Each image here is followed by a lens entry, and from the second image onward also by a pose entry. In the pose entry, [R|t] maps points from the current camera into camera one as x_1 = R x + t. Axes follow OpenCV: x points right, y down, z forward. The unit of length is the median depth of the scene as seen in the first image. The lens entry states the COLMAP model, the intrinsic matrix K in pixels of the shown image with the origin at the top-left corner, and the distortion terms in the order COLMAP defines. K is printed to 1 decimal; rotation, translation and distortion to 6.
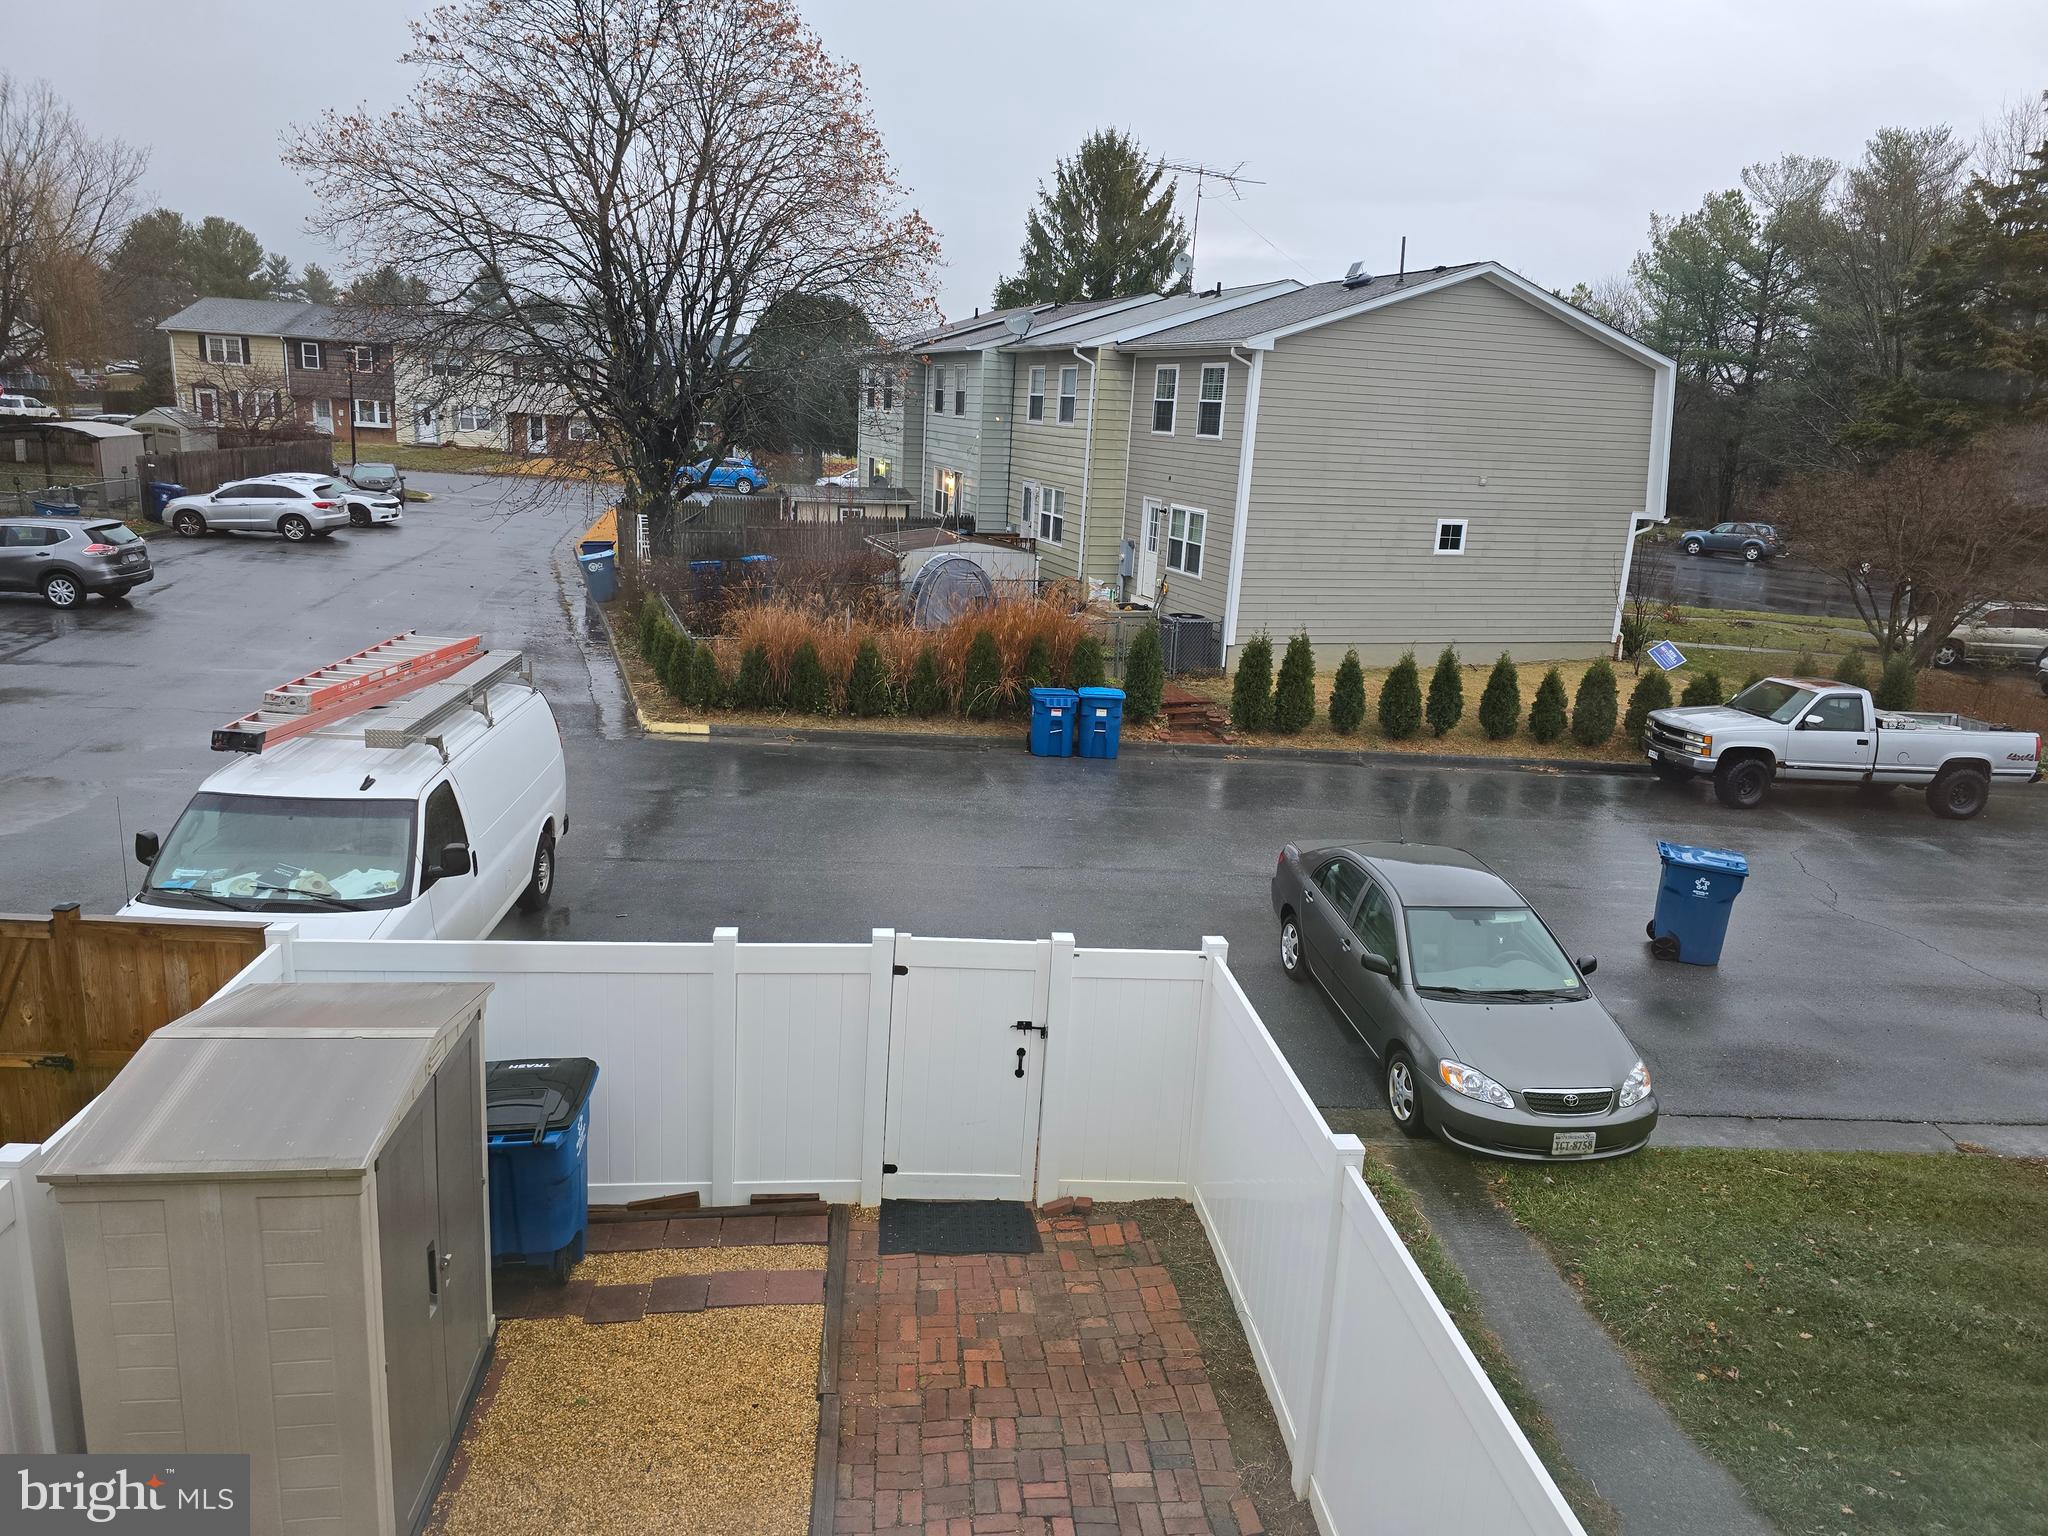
lens RADIAL K [[1379.8, 0, 1029.2], [0, 1379.8, 766.7], [0, 0, 1]] dist [0.070707, -0.051306]
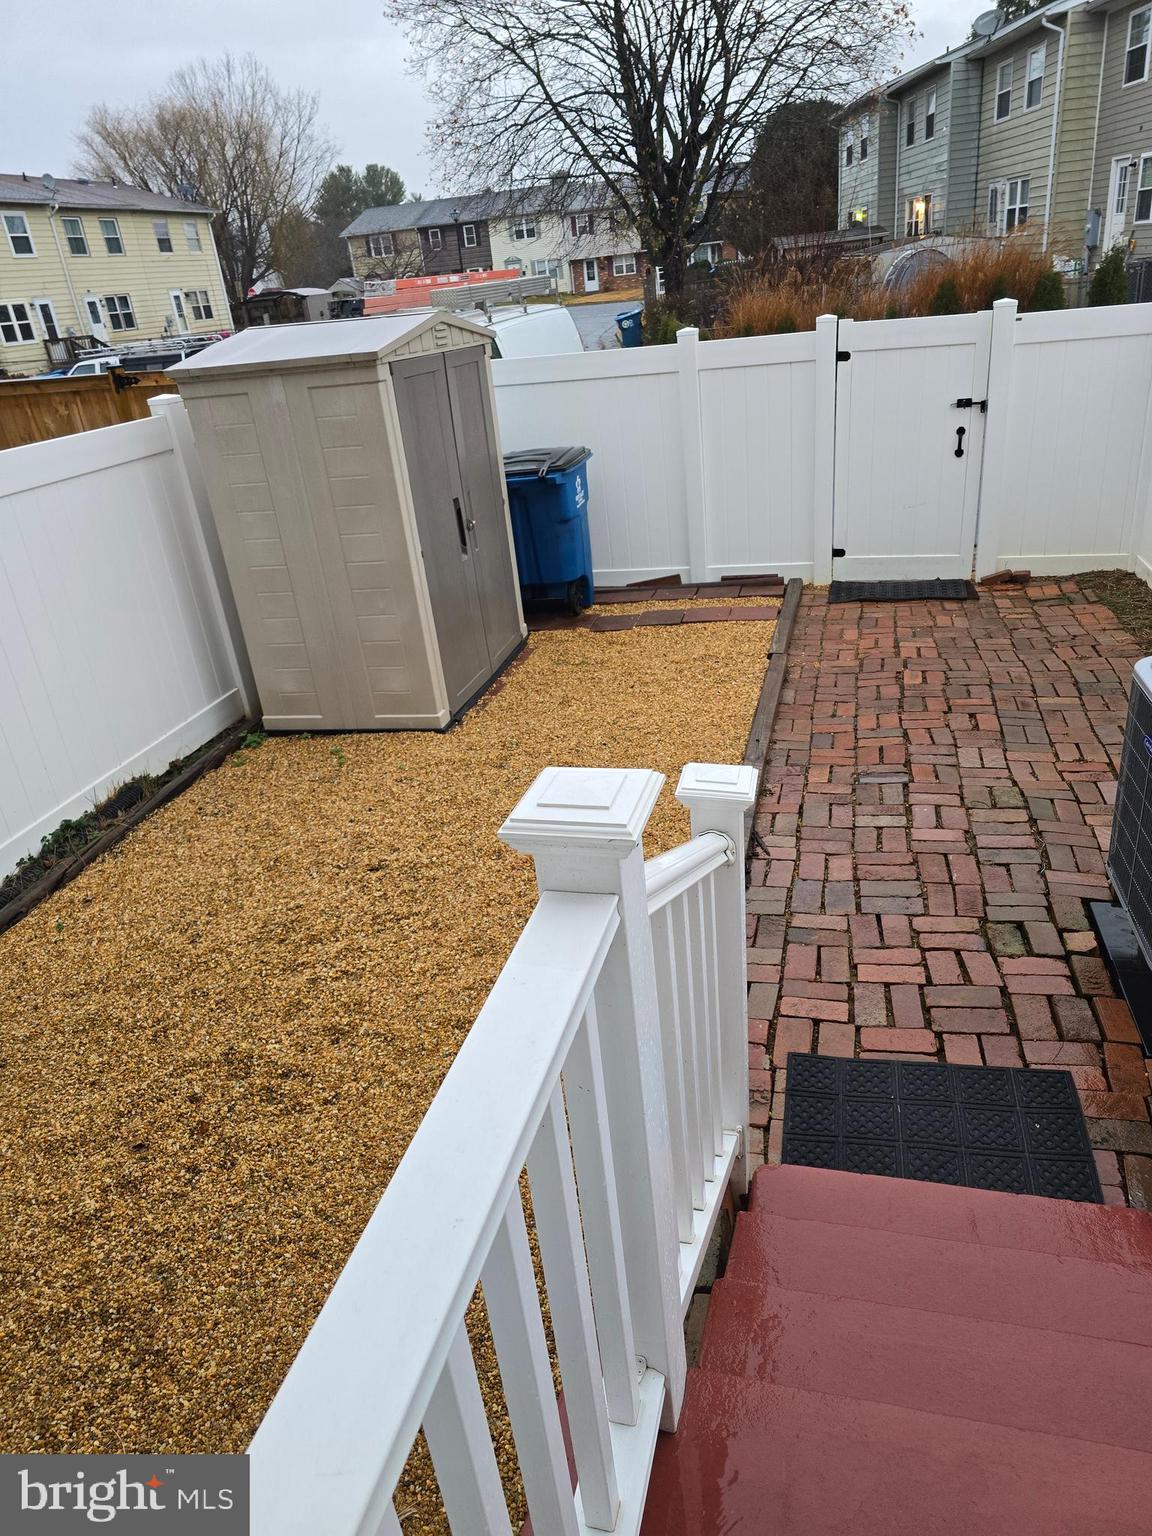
lens RADIAL K [[1034.8, 0, 576.0], [0, 1034.8, 768.0], [0, 0, 1]] dist [0.070707, -0.051306]
pose [[0.928902, 0.006580, -0.370267, 0.020053], [0.071048, 0.978102, 0.195622, 0.278415], [0.363446, -0.208020, 0.908094, 0.086884]]
